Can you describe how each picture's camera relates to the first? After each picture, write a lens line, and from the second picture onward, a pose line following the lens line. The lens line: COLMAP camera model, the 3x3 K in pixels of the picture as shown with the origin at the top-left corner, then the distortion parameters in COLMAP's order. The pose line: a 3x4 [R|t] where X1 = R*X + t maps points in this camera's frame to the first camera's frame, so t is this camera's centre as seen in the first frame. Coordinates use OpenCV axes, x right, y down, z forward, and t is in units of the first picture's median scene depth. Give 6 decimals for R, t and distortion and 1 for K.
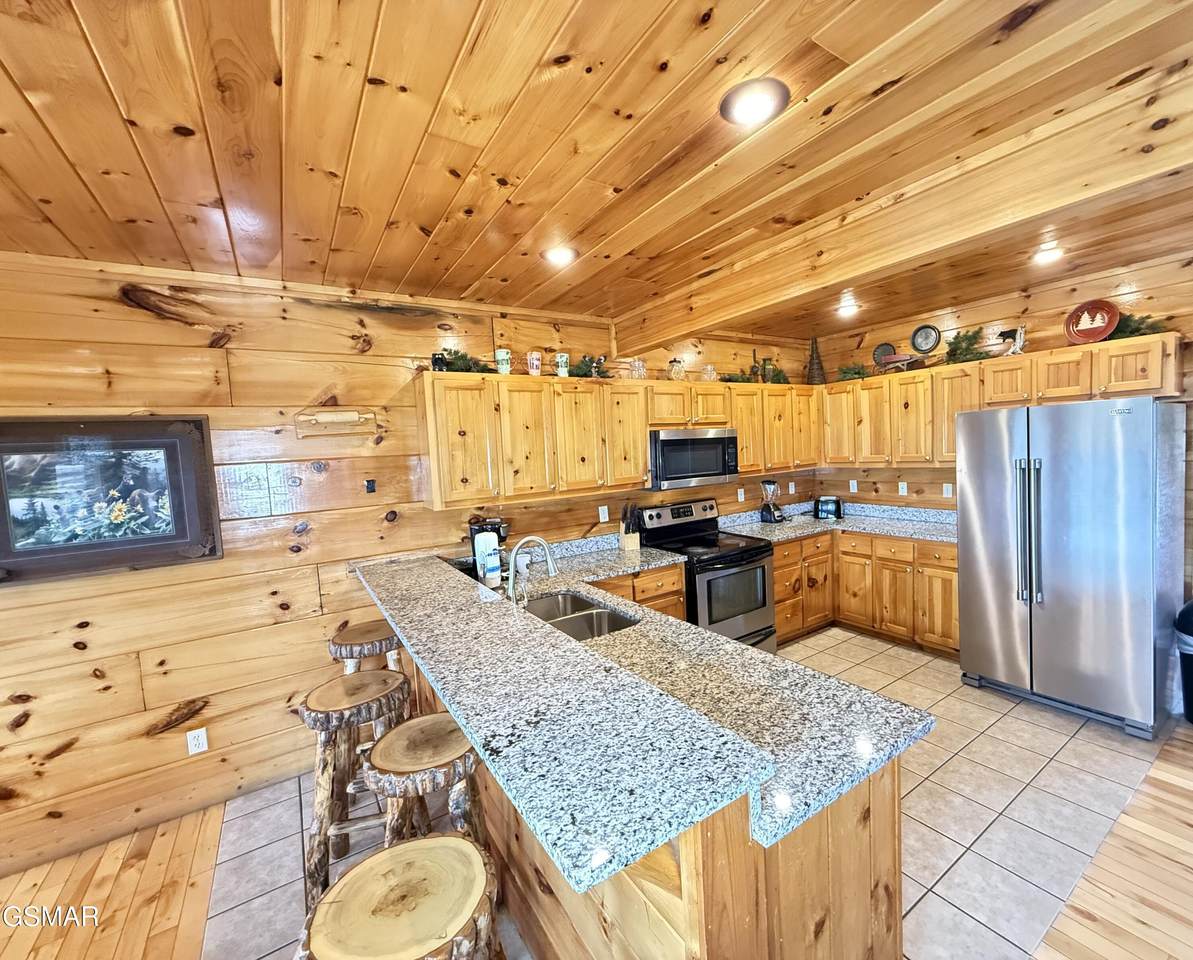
lens RADIAL K [[525.1, 0, 597.6], [0, 525.1, 483.7], [0, 0, 1]] dist [-0.000671, -0.000163]
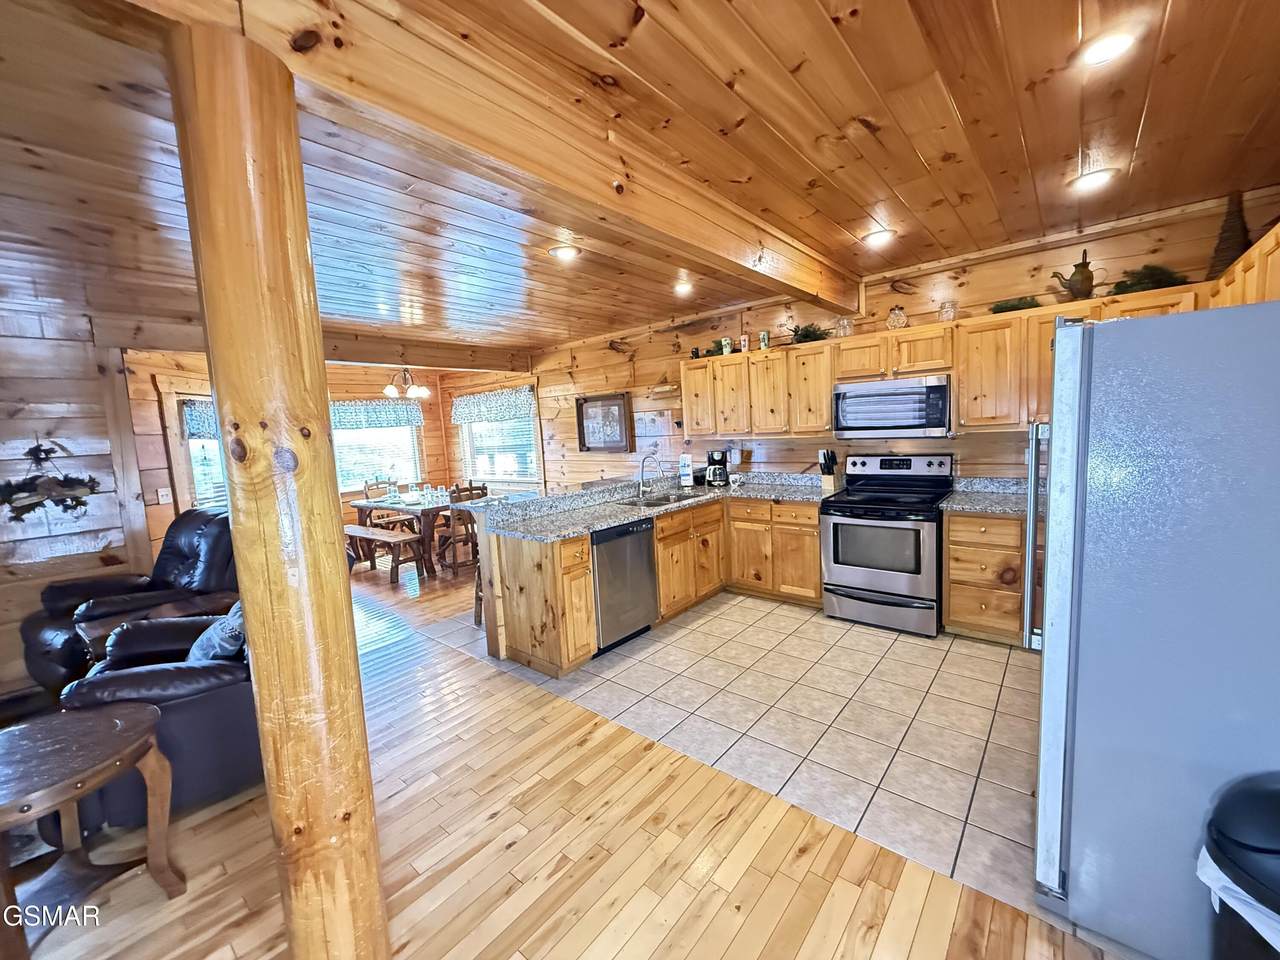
lens RADIAL K [[510.6, 0, 640.5], [0, 510.6, 475.9], [0, 0, 1]] dist [0.000180, 0.000009]
pose [[0.262631, 0.137838, -0.955000, 1.240574], [-0.022845, 0.990355, 0.136658, -0.056940], [0.964626, -0.014073, 0.263247, 0.368799]]
